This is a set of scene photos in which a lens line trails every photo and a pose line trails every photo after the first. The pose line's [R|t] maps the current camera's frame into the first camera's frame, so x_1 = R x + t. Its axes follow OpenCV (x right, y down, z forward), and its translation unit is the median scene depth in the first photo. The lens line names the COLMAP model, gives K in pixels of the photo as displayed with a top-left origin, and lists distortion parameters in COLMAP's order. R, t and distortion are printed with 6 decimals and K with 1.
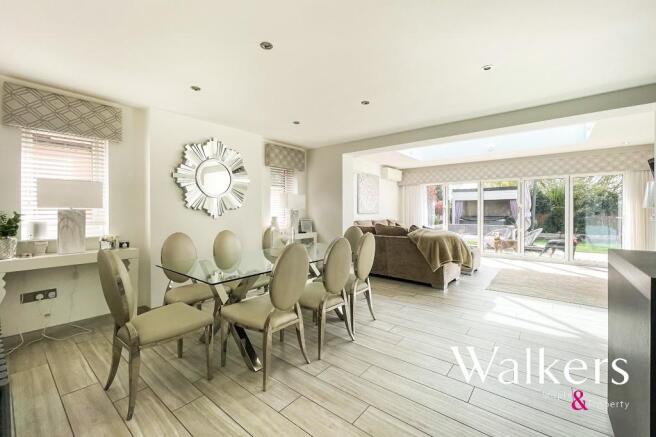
lens RADIAL K [[275.7, 0, 324.4], [0, 275.7, 211.8], [0, 0, 1]] dist [-0.002323, 0.000696]
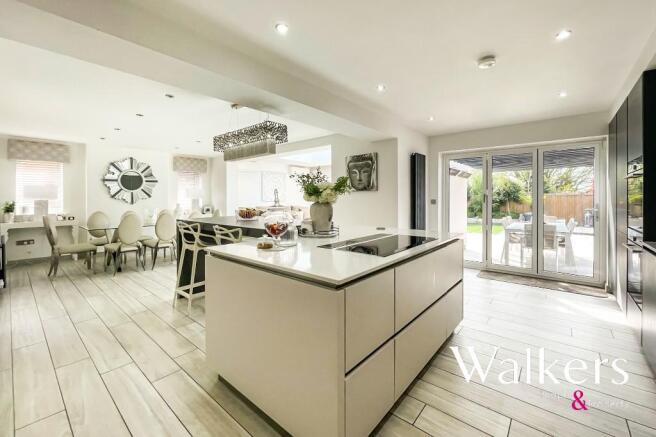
lens RADIAL K [[275.7, 0, 320.2], [0, 275.7, 199.1], [0, 0, 1]] dist [-0.002323, 0.000696]
pose [[0.999623, -0.000314, -0.027460, 1.096095], [0.000288, 1.000000, -0.000928, -0.009630], [0.027461, 0.000920, 0.999622, -0.888392]]
